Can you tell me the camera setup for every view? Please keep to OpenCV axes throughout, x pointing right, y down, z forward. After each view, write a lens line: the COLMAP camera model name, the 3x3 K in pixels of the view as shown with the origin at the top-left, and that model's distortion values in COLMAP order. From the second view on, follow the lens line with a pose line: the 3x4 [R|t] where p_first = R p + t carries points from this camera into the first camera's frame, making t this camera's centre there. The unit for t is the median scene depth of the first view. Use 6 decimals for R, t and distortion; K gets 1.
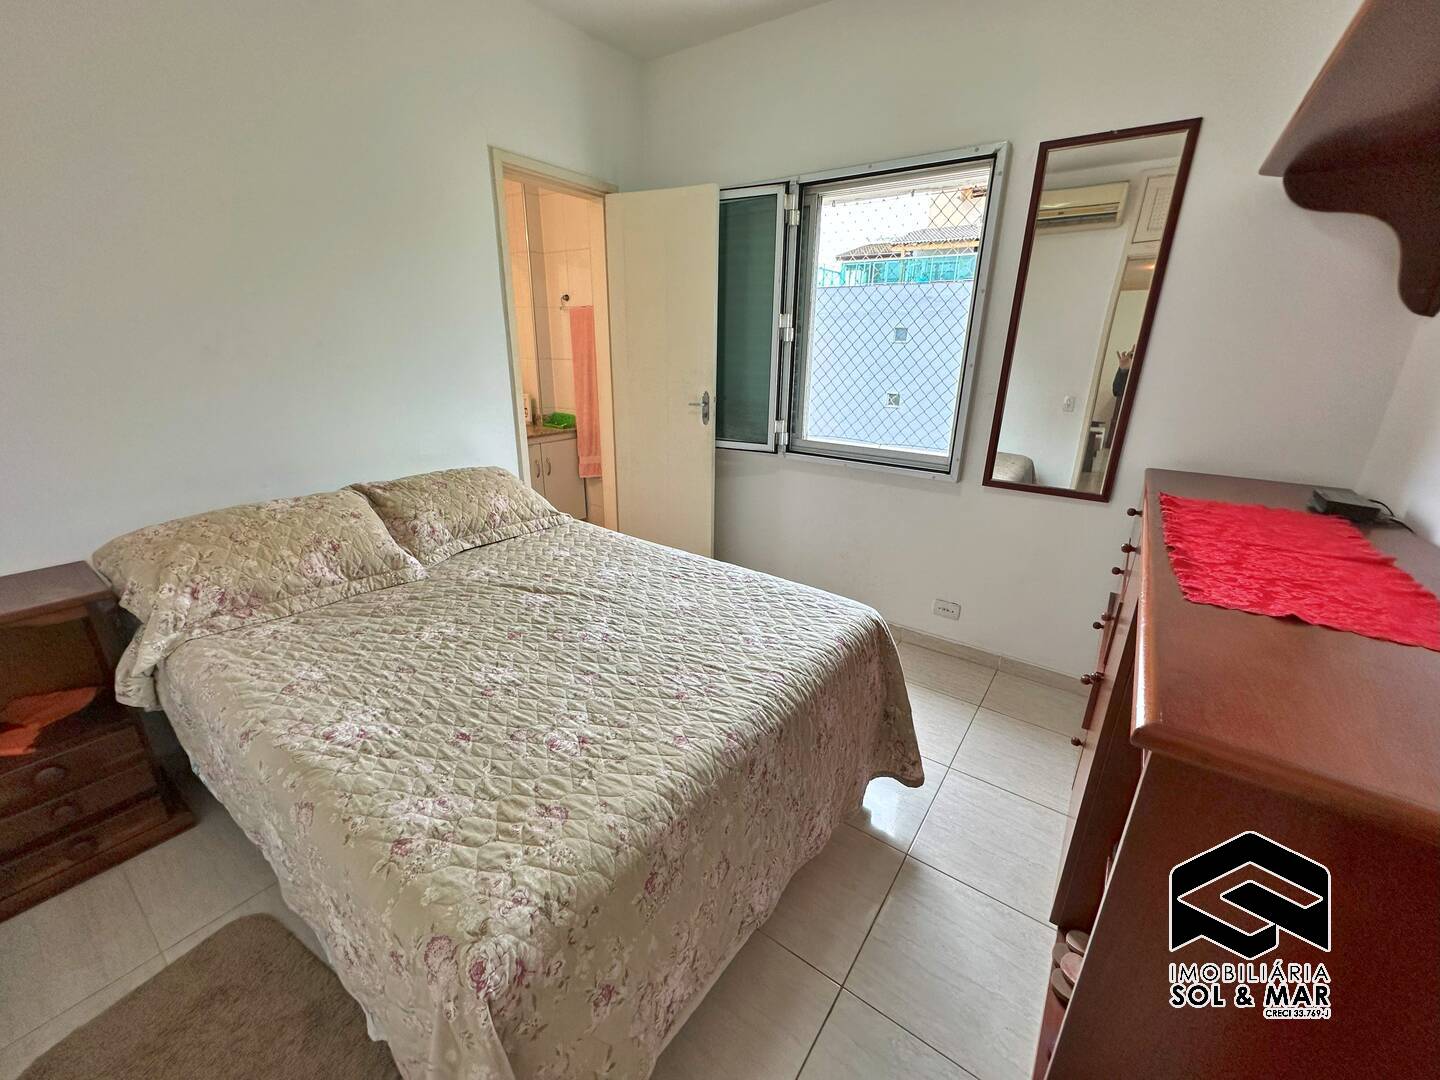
lens RADIAL K [[574.5, 0, 717.3], [0, 574.5, 539.2], [0, 0, 1]] dist [-0.002286, 0.000383]
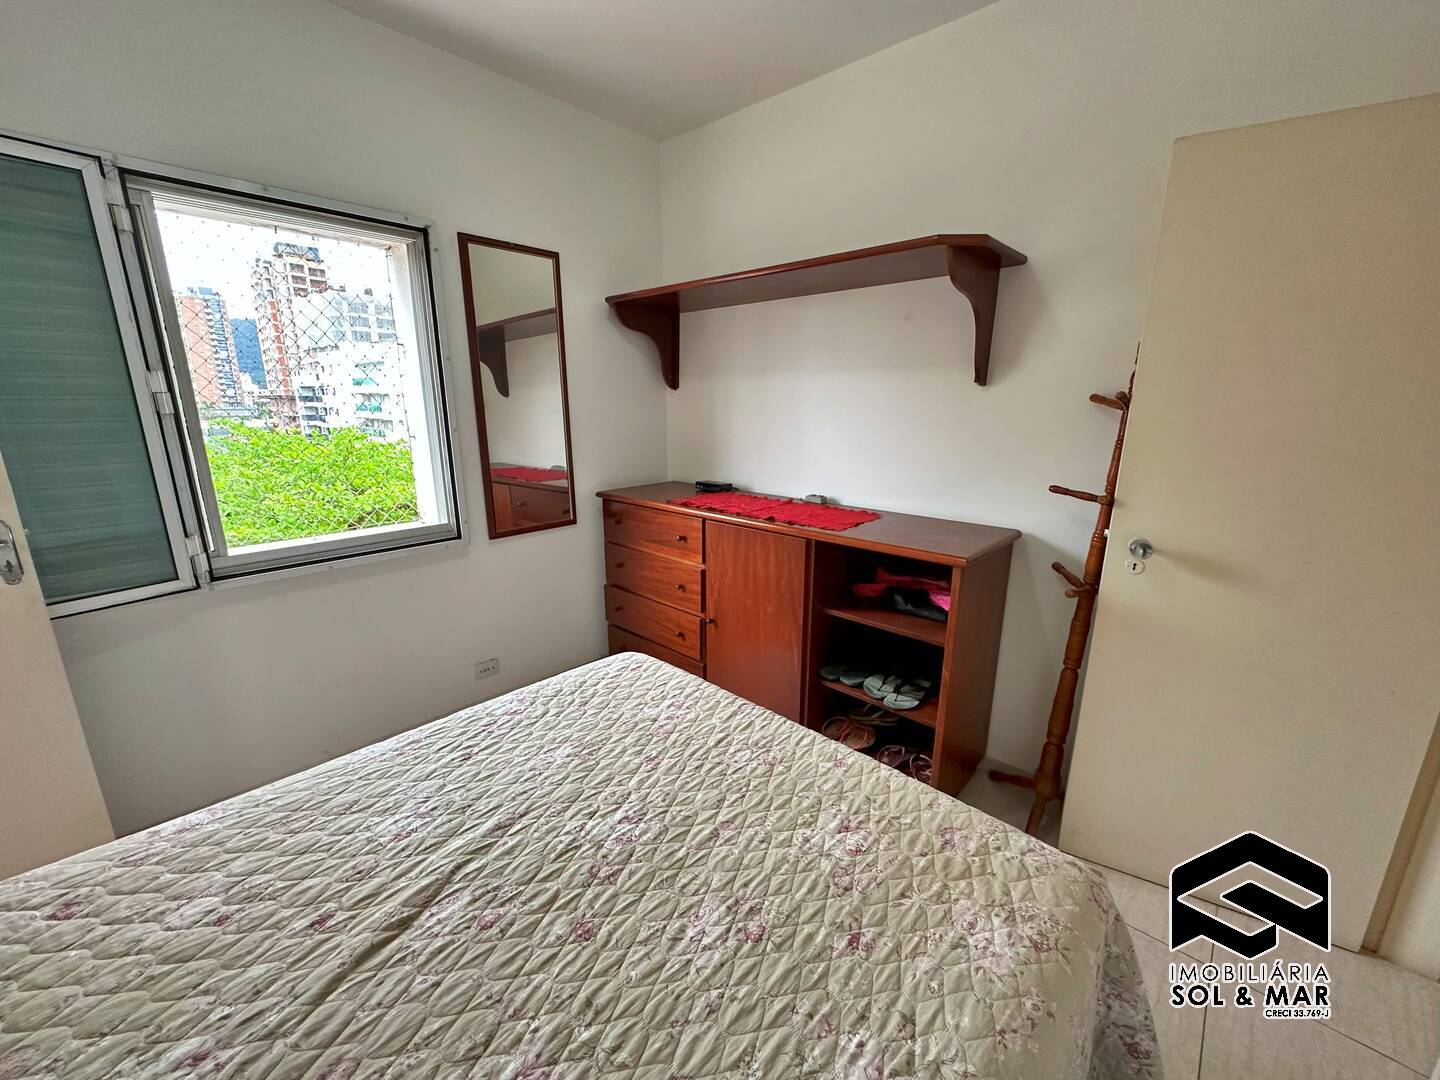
lens RADIAL K [[574.5, 0, 721.3], [0, 574.5, 541.0], [0, 0, 1]] dist [-0.002286, 0.000383]
pose [[0.122414, -0.252789, 0.959746, -0.690159], [0.323337, 0.924419, 0.202243, -0.234746], [-0.938333, 0.285564, 0.194898, 0.560912]]
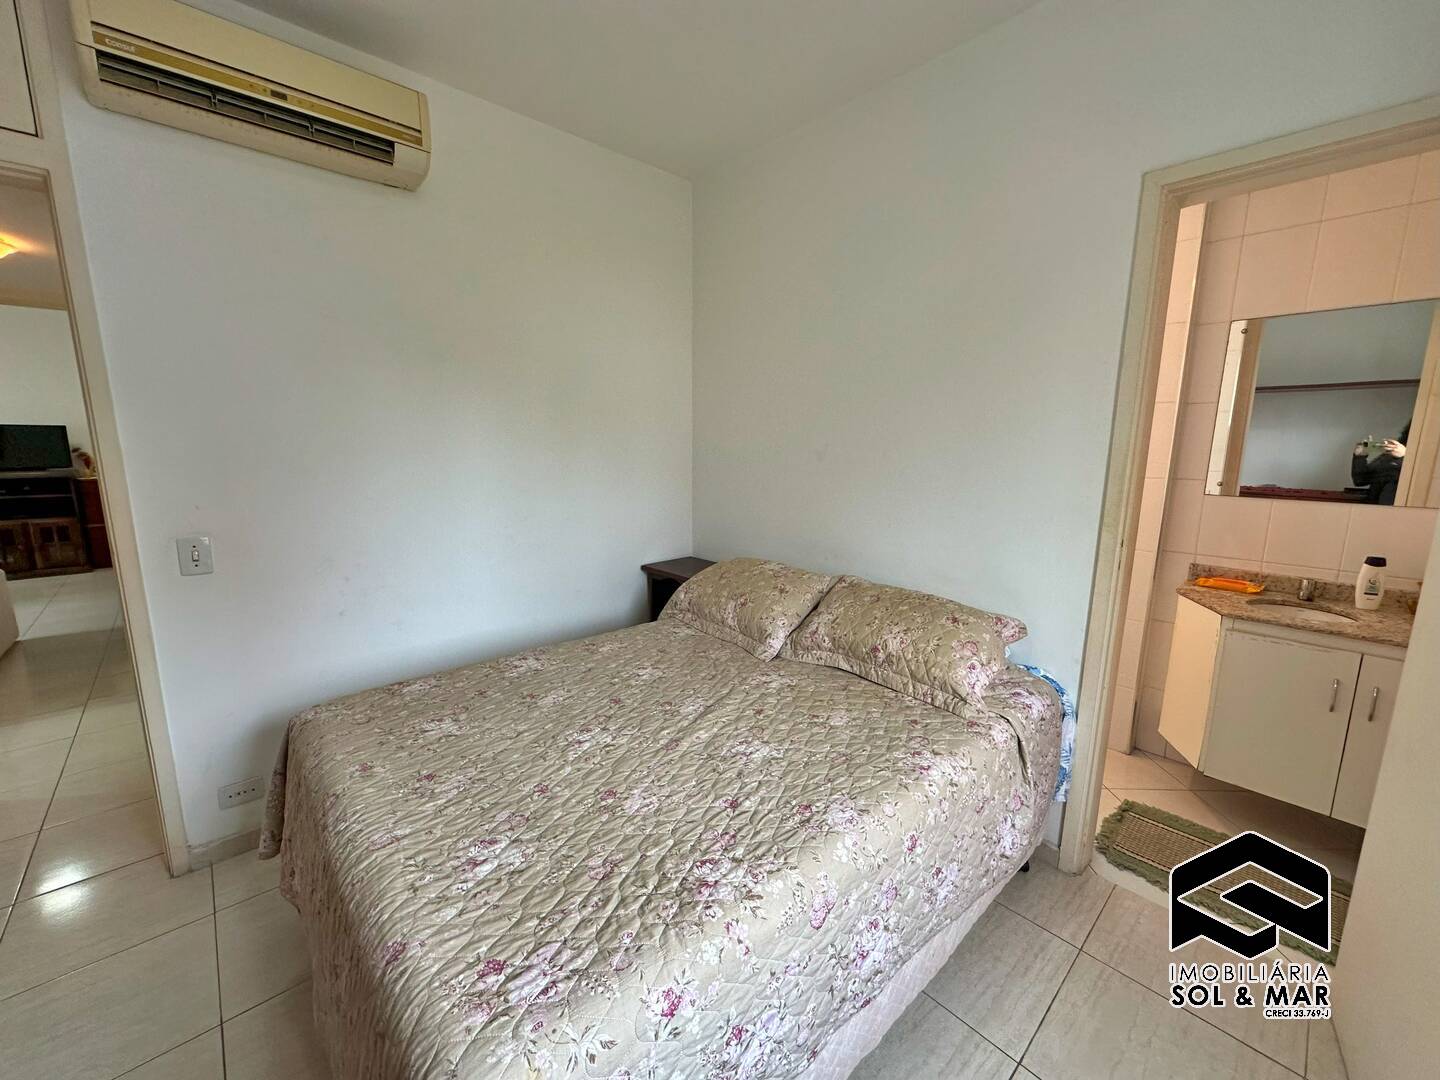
lens RADIAL K [[574.5, 0, 723.5], [0, 574.5, 541.9], [0, 0, 1]] dist [-0.002286, 0.000383]
pose [[-0.191640, 0.155855, -0.969012, 0.551921], [-0.333083, 0.918388, 0.213586, -0.366704], [0.923217, 0.363693, -0.124087, 1.060929]]
